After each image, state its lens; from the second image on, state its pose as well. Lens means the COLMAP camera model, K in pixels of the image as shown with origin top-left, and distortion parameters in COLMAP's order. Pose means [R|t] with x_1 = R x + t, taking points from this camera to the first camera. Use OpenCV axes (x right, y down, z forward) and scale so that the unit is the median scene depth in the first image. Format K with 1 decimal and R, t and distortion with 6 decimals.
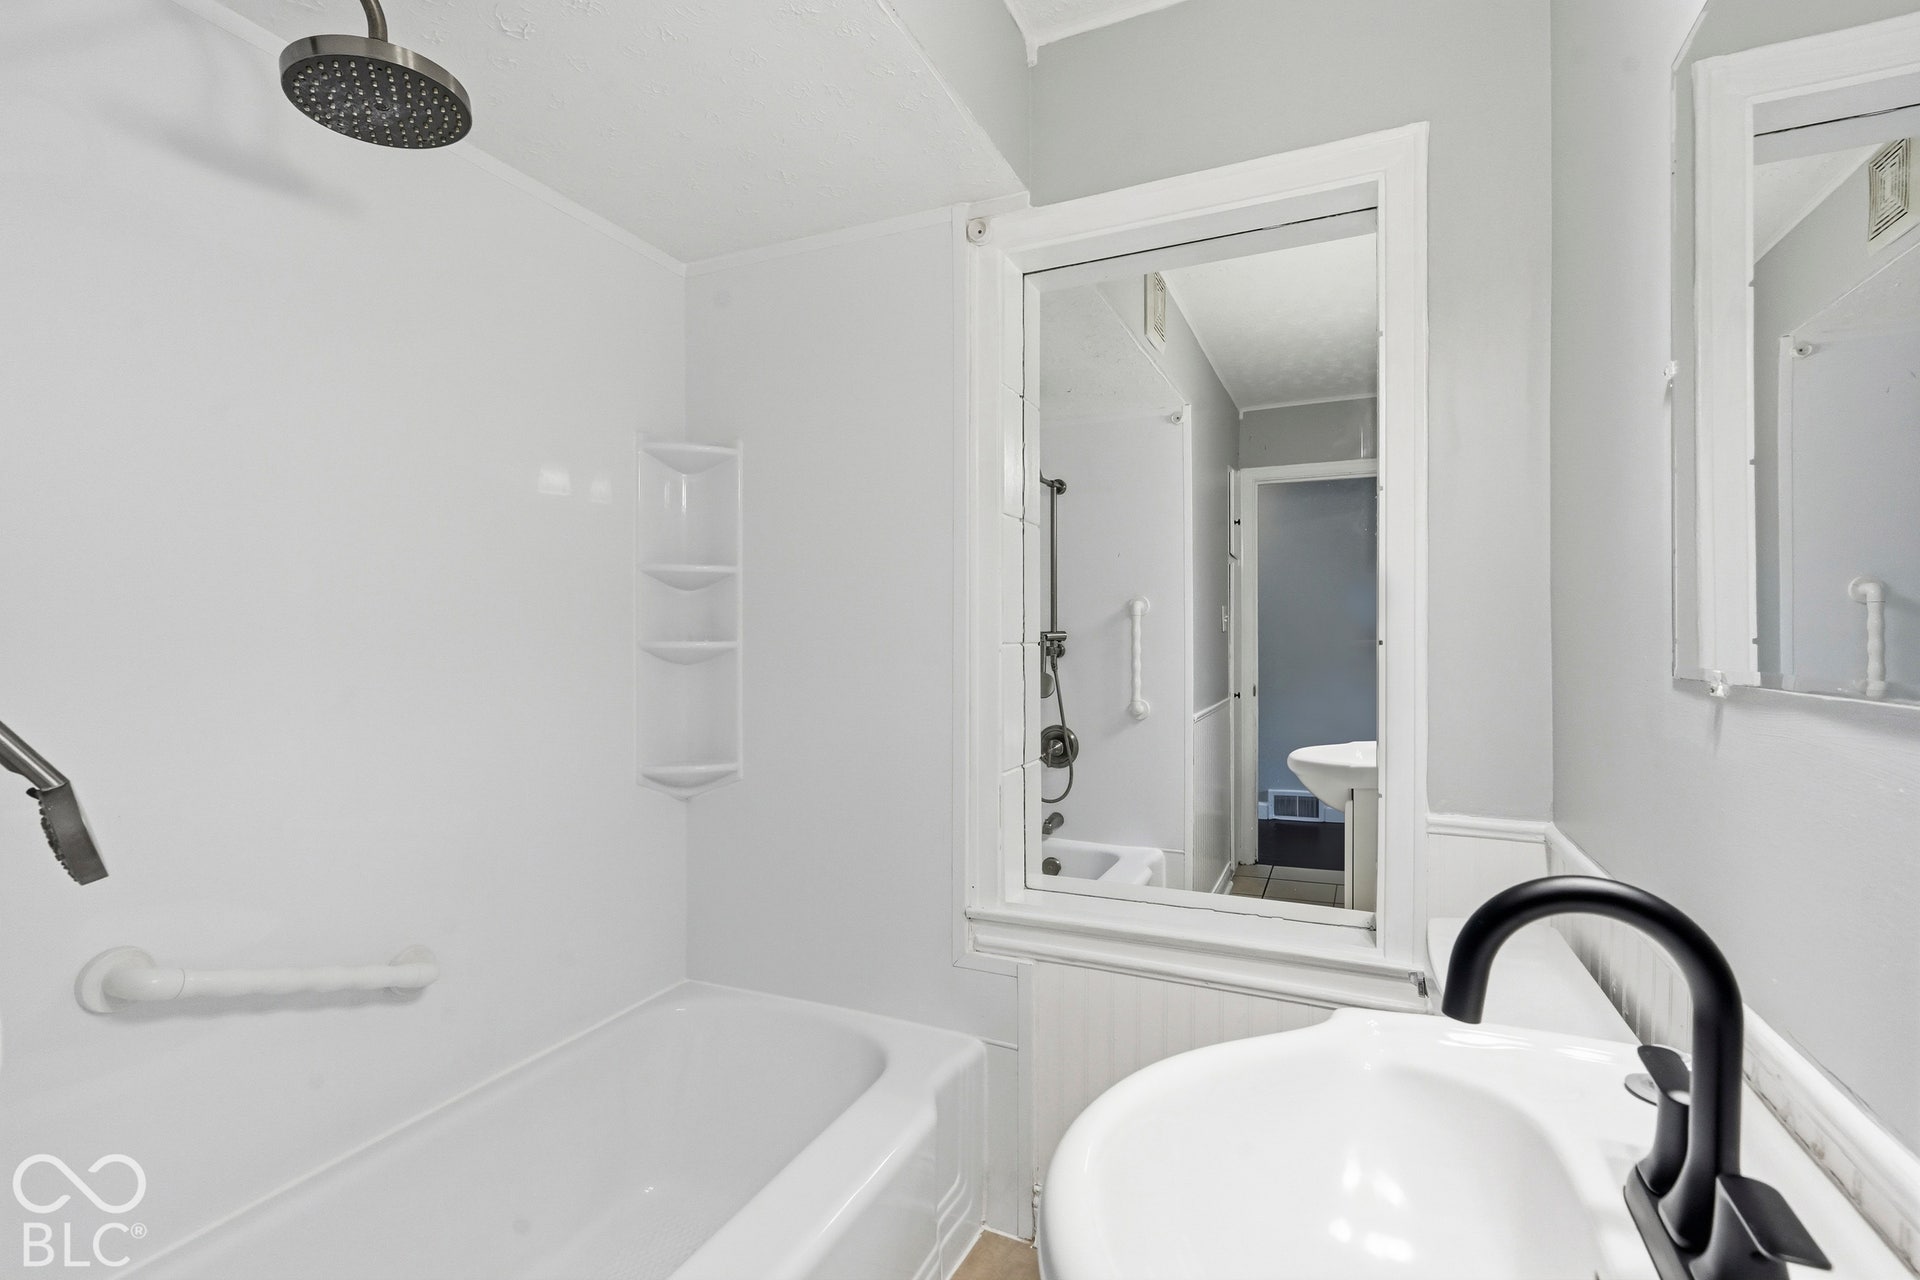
lens RADIAL K [[871.5, 0, 957.3], [0, 871.5, 646.4], [0, 0, 1]] dist [-0.000119, 0.001286]
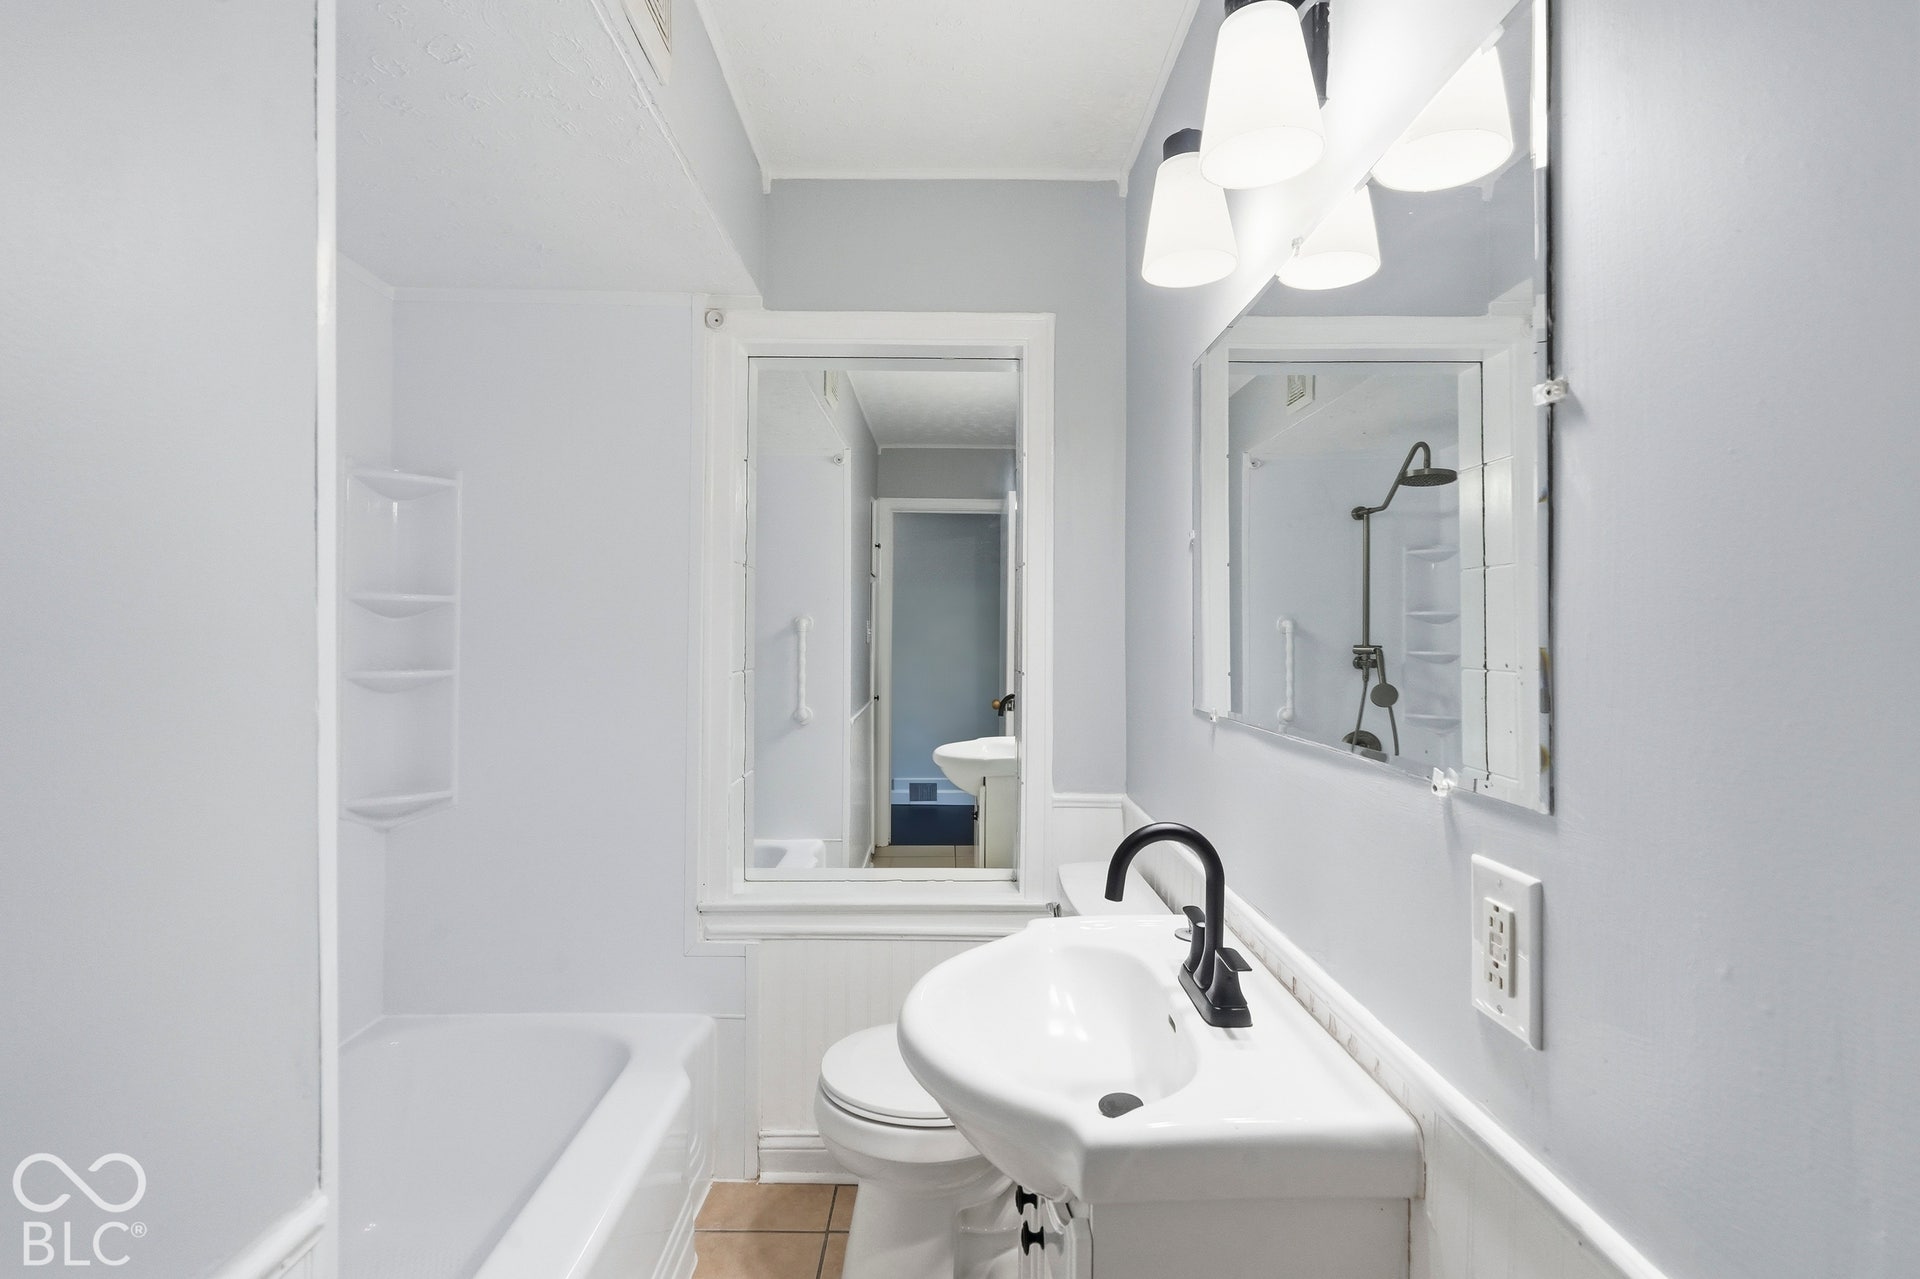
lens RADIAL K [[881.3, 0, 956.1], [0, 881.3, 627.6], [0, 0, 1]] dist [0.001303, 0.000606]
pose [[0.904863, 0.010566, 0.425572, -0.168498], [-0.005015, 0.999887, -0.014163, -0.044986], [-0.425673, 0.010682, 0.904814, -0.185383]]
